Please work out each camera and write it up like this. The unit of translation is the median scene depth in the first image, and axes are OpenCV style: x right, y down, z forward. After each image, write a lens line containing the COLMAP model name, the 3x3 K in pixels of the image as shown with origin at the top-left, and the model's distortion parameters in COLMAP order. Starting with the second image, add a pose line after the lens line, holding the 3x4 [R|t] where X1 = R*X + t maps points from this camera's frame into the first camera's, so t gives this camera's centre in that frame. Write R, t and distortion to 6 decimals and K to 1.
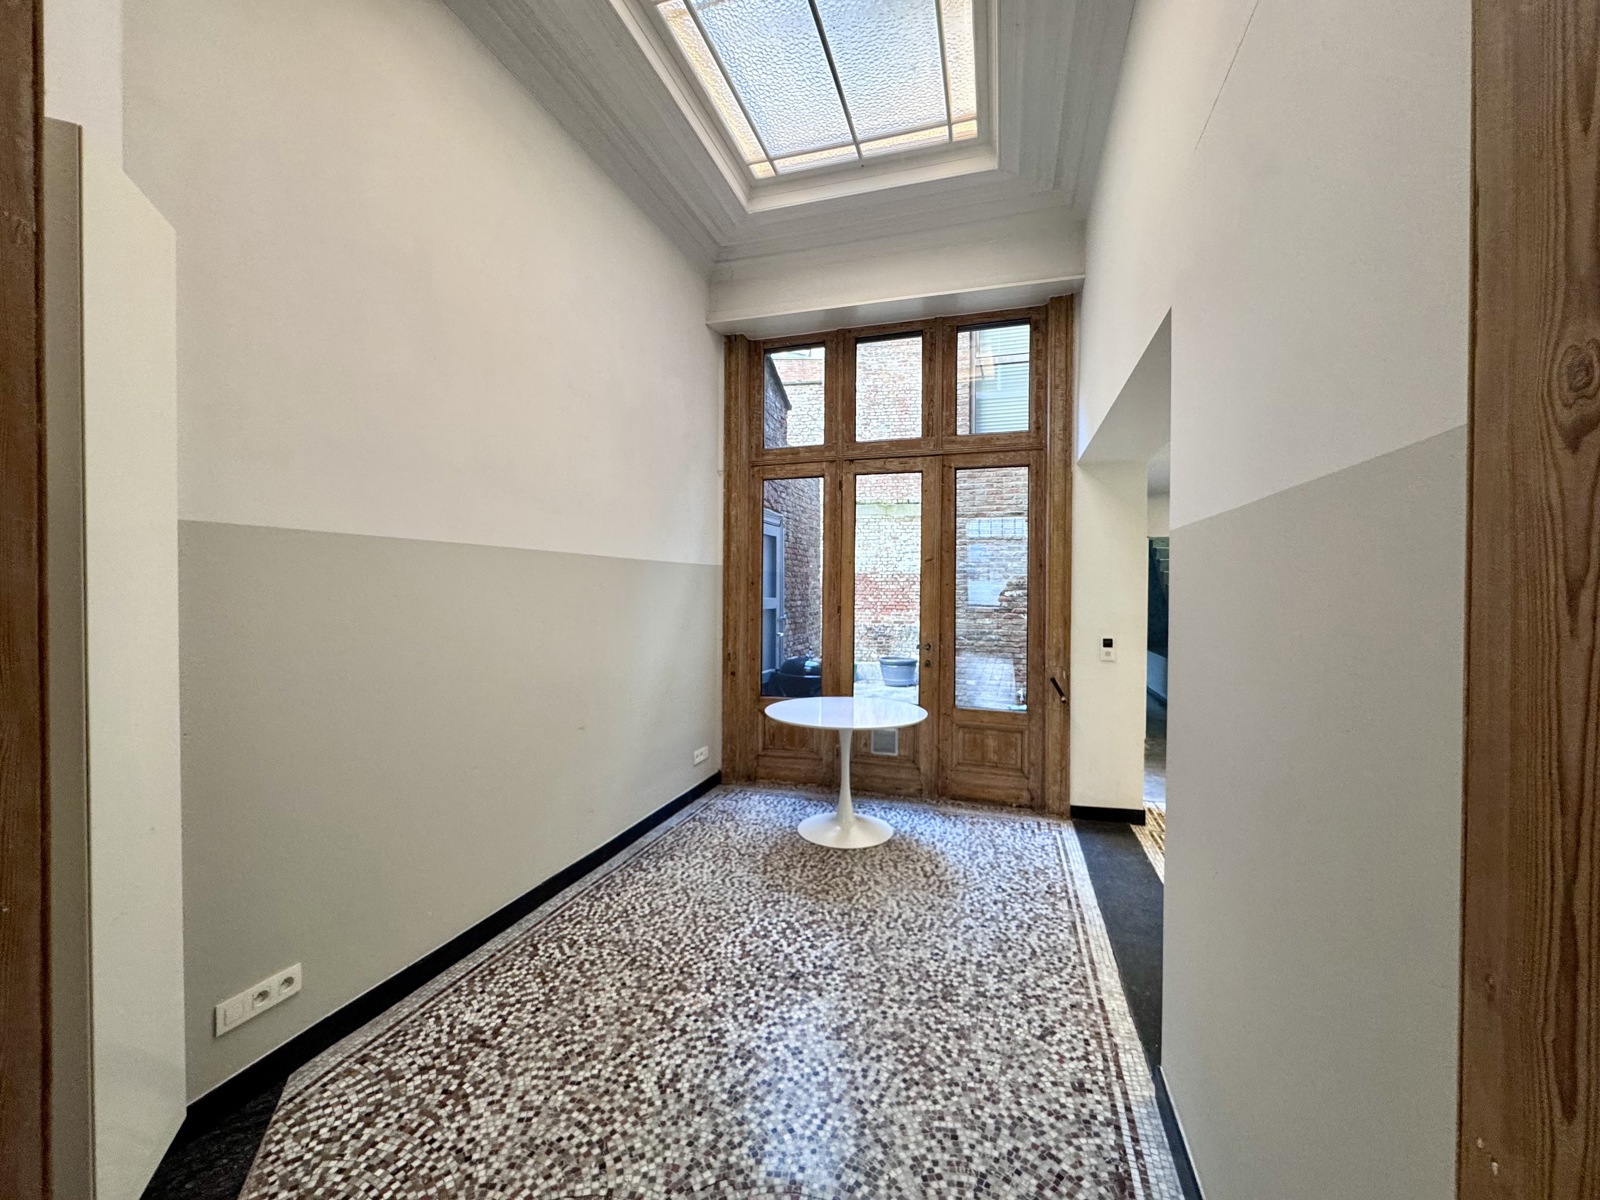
lens RADIAL K [[645.2, 0, 800.0], [0, 645.2, 600.0], [0, 0, 1]] dist [-0.004273, 0.000412]
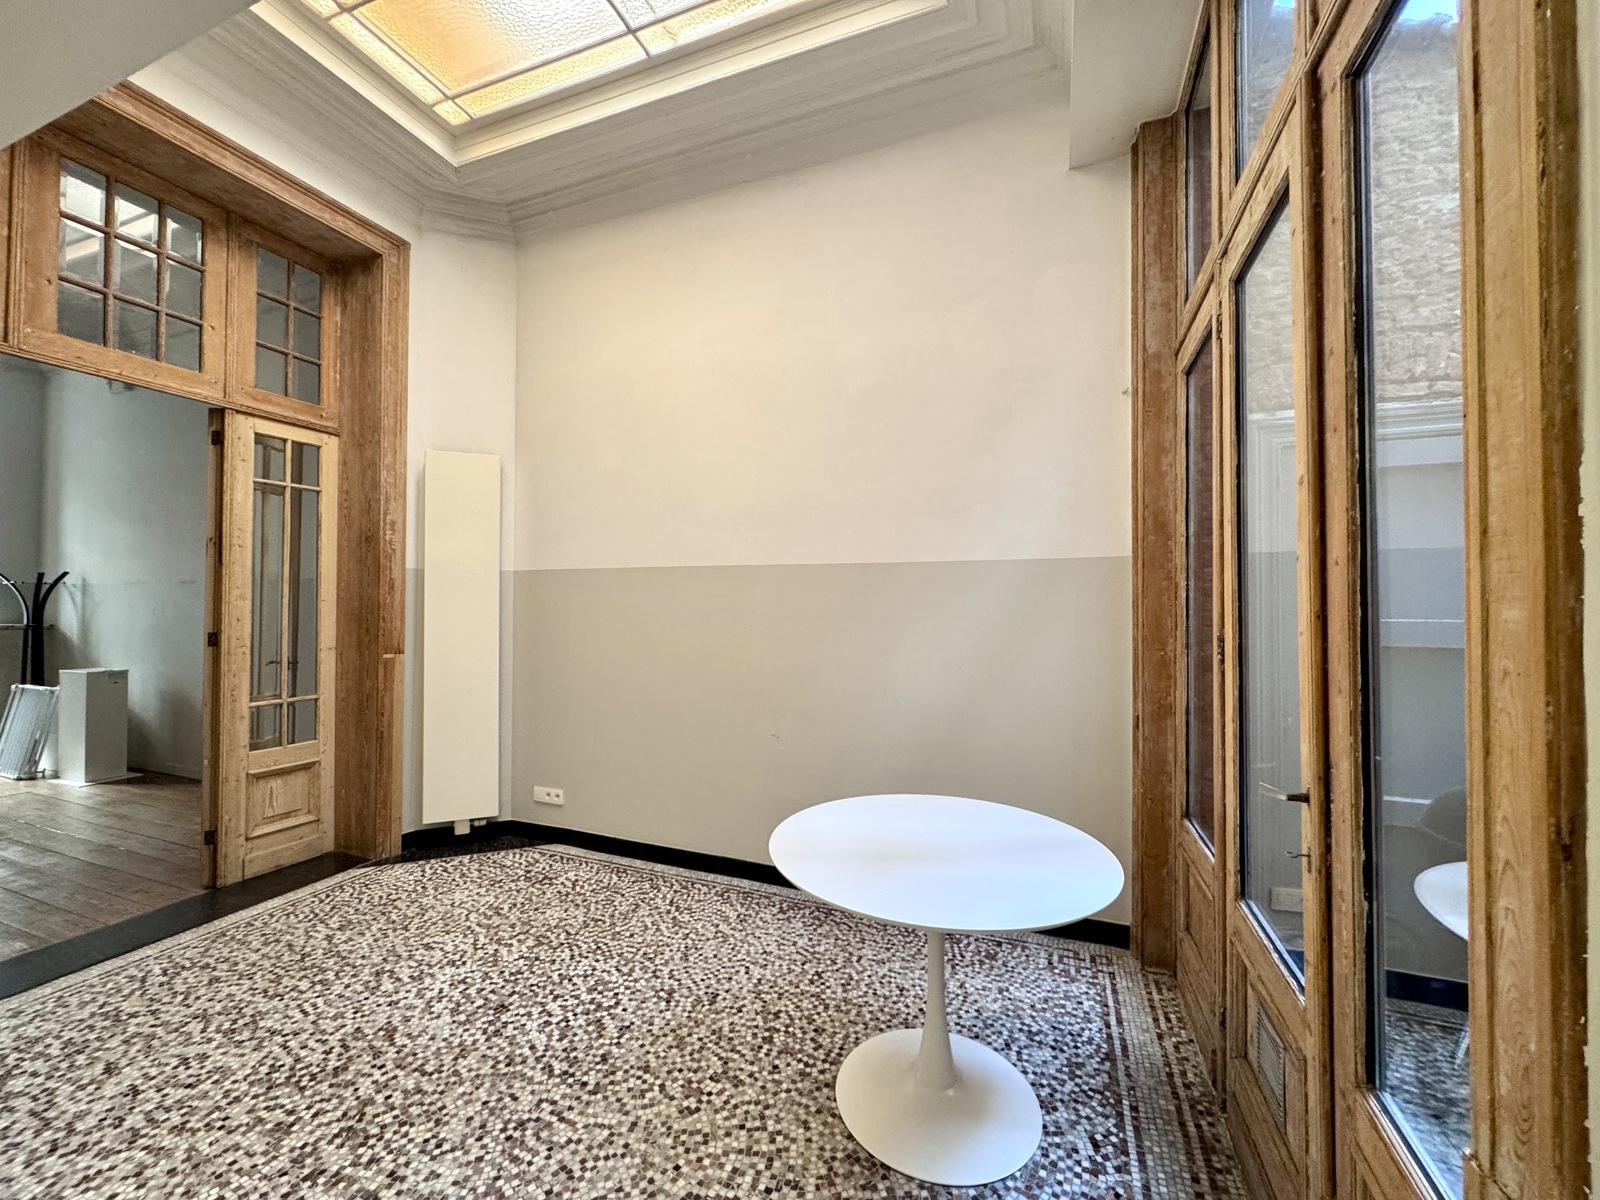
lens RADIAL K [[645.2, 0, 800.0], [0, 645.2, 600.0], [0, 0, 1]] dist [-0.004273, 0.000412]
pose [[-0.081953, -0.016064, -0.996507, 0.995050], [-0.023157, 0.999631, -0.014210, 0.002142], [0.996367, 0.021912, -0.082295, 1.671544]]
